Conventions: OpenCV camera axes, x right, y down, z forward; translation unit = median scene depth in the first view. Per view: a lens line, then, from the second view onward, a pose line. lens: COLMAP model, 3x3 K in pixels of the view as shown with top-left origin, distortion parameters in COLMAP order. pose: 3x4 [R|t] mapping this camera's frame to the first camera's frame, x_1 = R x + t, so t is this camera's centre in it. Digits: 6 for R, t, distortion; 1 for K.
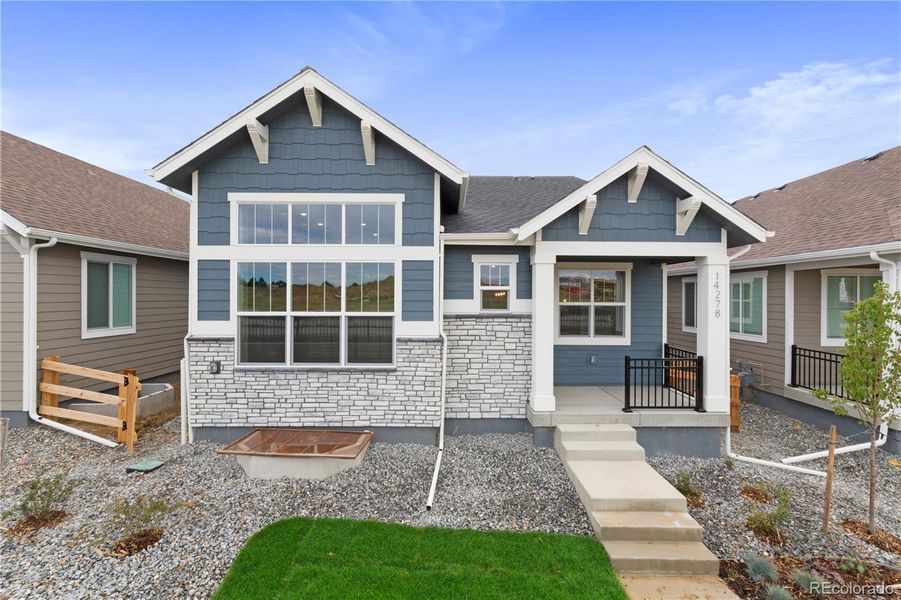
lens RADIAL K [[392.6, 0, 450.5], [0, 392.6, 297.9], [0, 0, 1]] dist [0.001592, 0.000274]
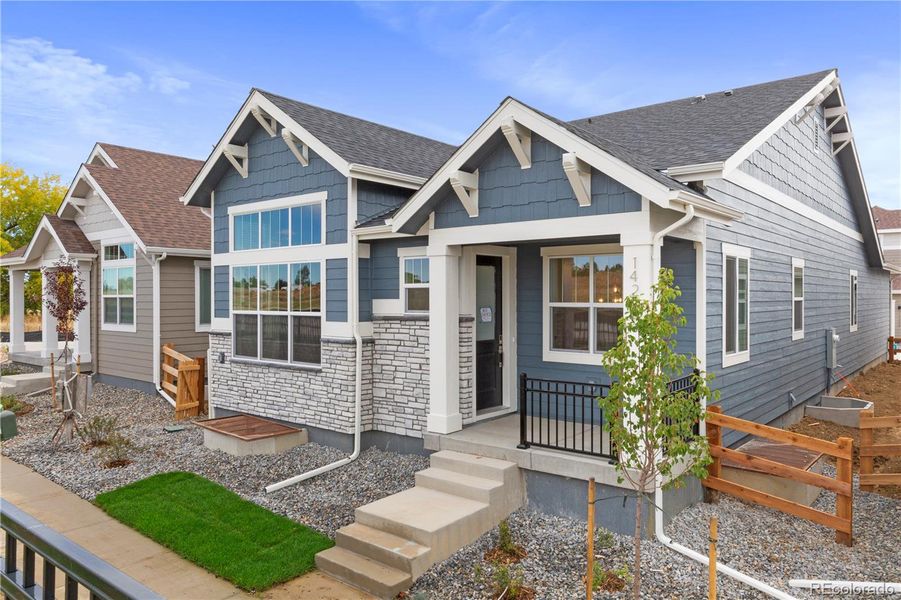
lens RADIAL K [[641.7, 0, 450.5], [0, 641.7, 300.3], [0, 0, 1]] dist [-0.005851, -0.002614]
pose [[0.768933, -0.000818, -0.639329, 1.132882], [0.004293, 0.999983, 0.003884, 0.001818], [0.639315, -0.005732, 0.768924, -0.029593]]
